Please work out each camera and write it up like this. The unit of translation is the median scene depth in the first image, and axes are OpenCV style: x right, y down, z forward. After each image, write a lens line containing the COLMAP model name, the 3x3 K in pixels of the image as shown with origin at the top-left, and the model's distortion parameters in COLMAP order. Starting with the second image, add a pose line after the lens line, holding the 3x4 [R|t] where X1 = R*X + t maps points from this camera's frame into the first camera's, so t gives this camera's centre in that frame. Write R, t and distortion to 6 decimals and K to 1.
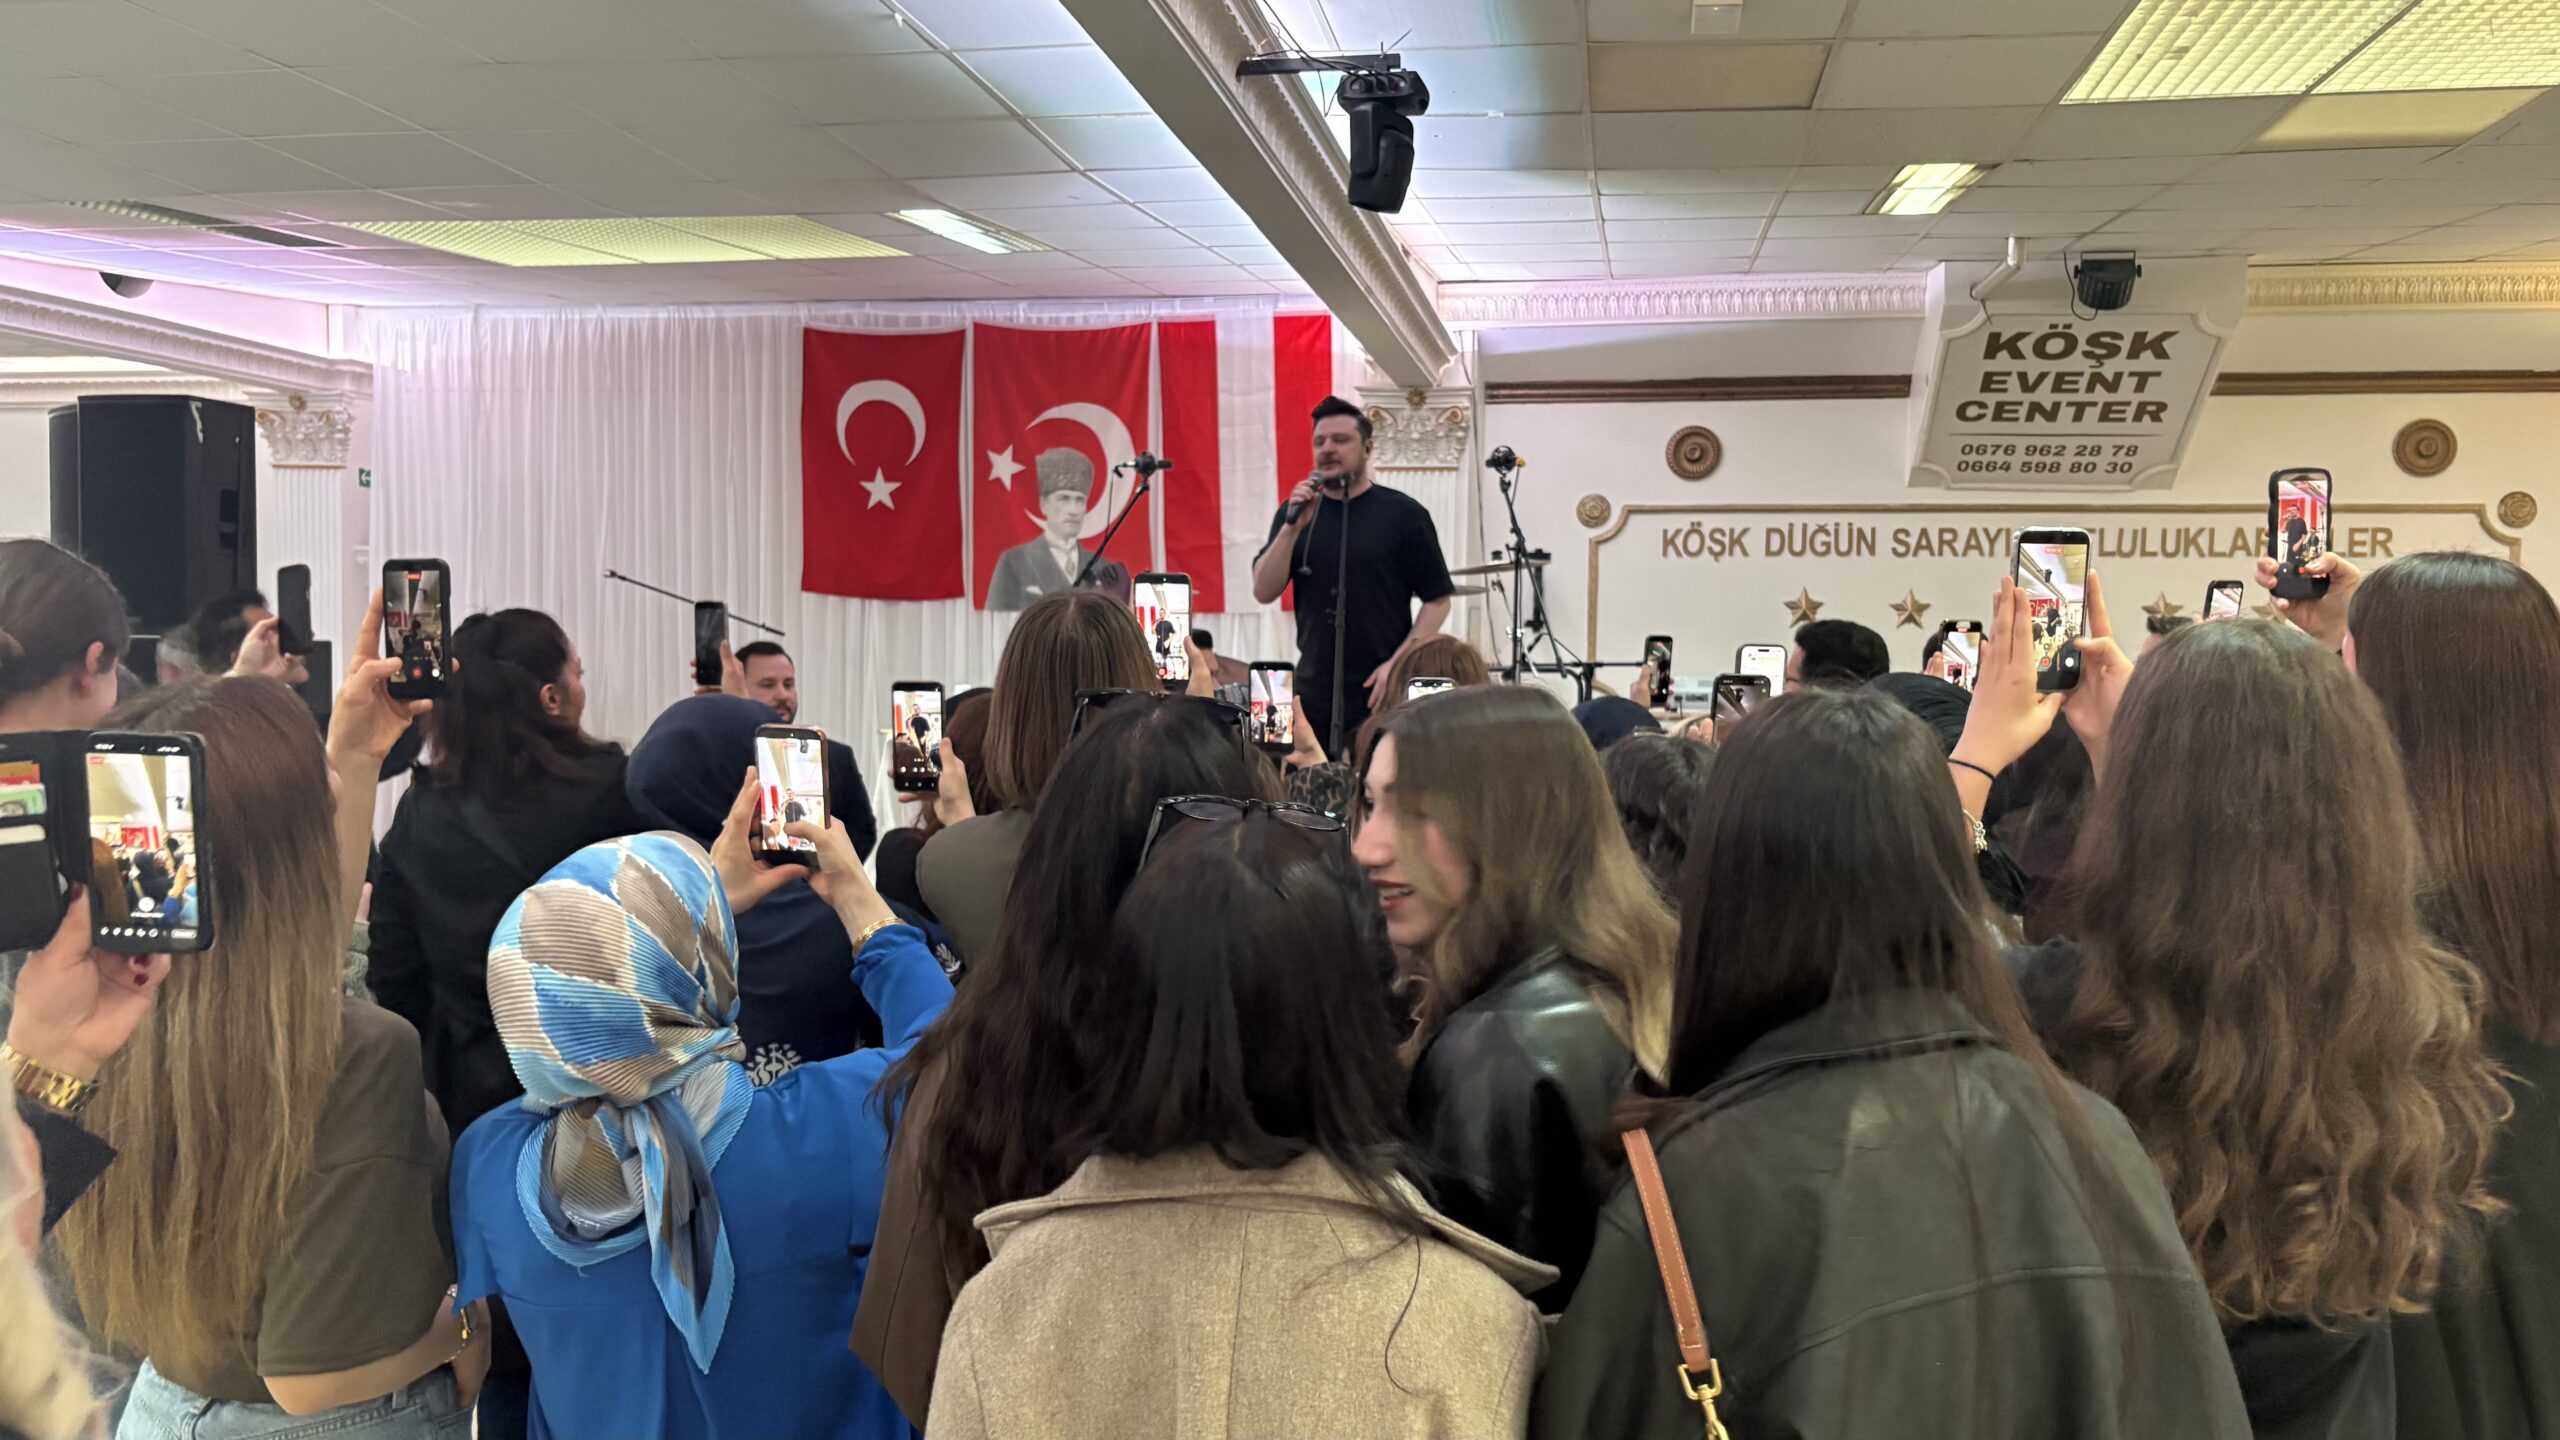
lens RADIAL K [[2045.2, 0, 1294.5], [0, 2045.2, 788.7], [0, 0, 1]] dist [0.165435, -0.567437]
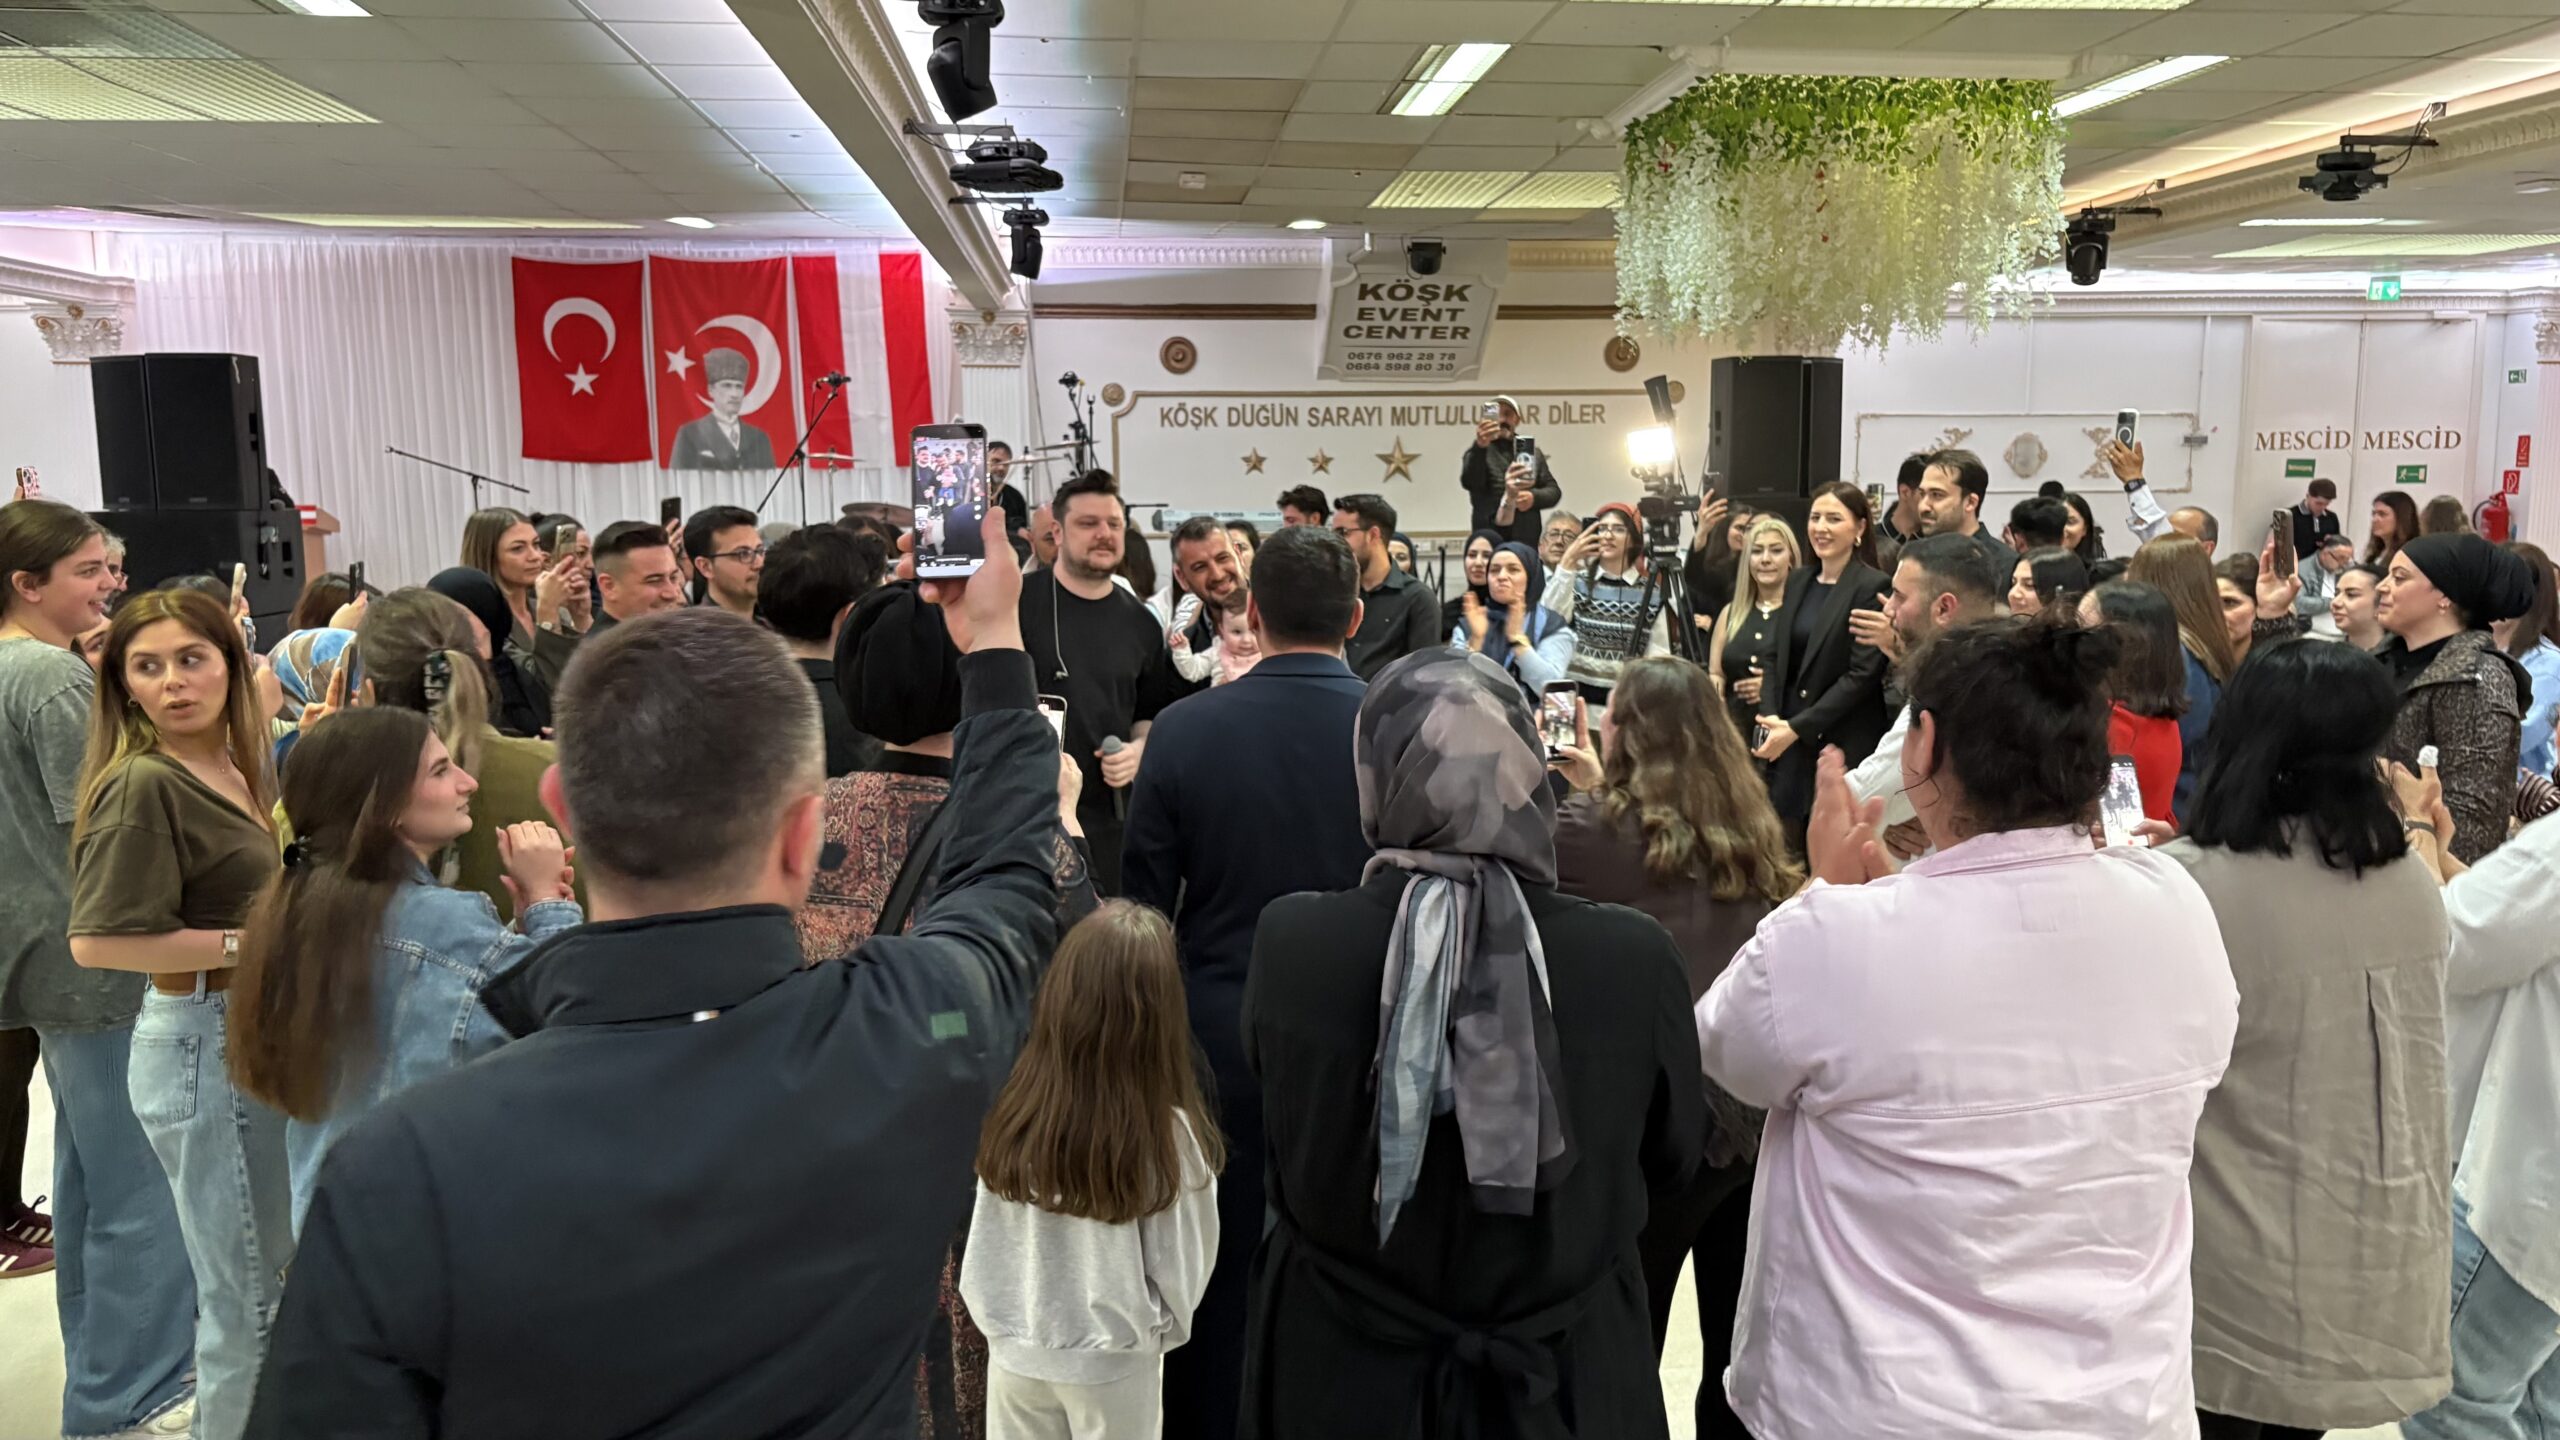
lens RADIAL K [[1931.0, 0, 1280.0], [0, 1931.0, 720.0], [0, 0, 1]] dist [0.074456, -0.095840]
pose [[0.970065, -0.051297, 0.237366, -0.079285], [0.037635, 0.997383, 0.061736, 0.015262], [-0.239911, -0.050955, 0.969457, -0.378060]]
